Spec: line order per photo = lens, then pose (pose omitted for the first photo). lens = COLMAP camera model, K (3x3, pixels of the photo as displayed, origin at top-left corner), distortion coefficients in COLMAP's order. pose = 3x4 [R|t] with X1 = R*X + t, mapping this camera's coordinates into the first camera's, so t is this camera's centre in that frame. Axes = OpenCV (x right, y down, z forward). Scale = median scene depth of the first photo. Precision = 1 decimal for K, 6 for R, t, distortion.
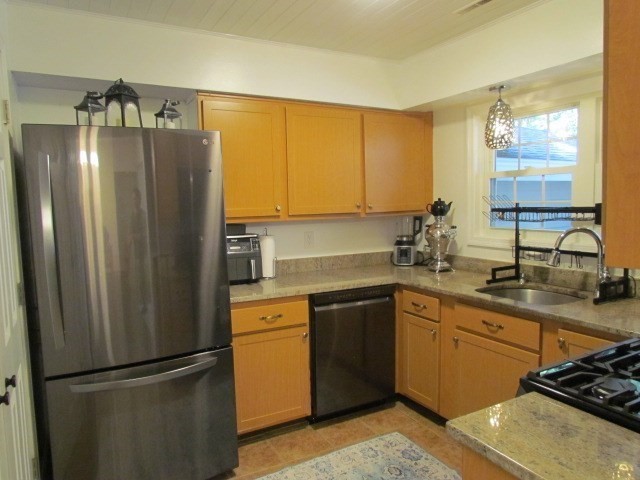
lens RADIAL K [[464.7, 0, 321.0], [0, 464.7, 240.9], [0, 0, 1]] dist [-0.009562, 0.006059]
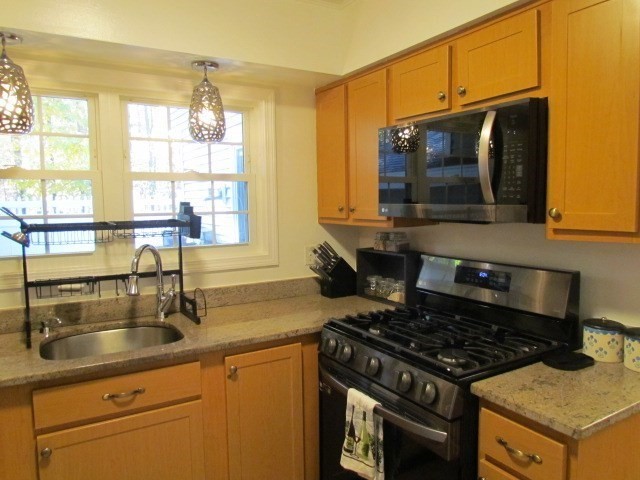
lens RADIAL K [[464.7, 0, 327.8], [0, 464.7, 224.5], [0, 0, 1]] dist [-0.009562, 0.006059]
pose [[-0.042796, -0.031849, 0.998576, -0.299090], [0.100293, 0.994306, 0.036011, -0.059617], [-0.994037, 0.101691, -0.039358, 0.660654]]
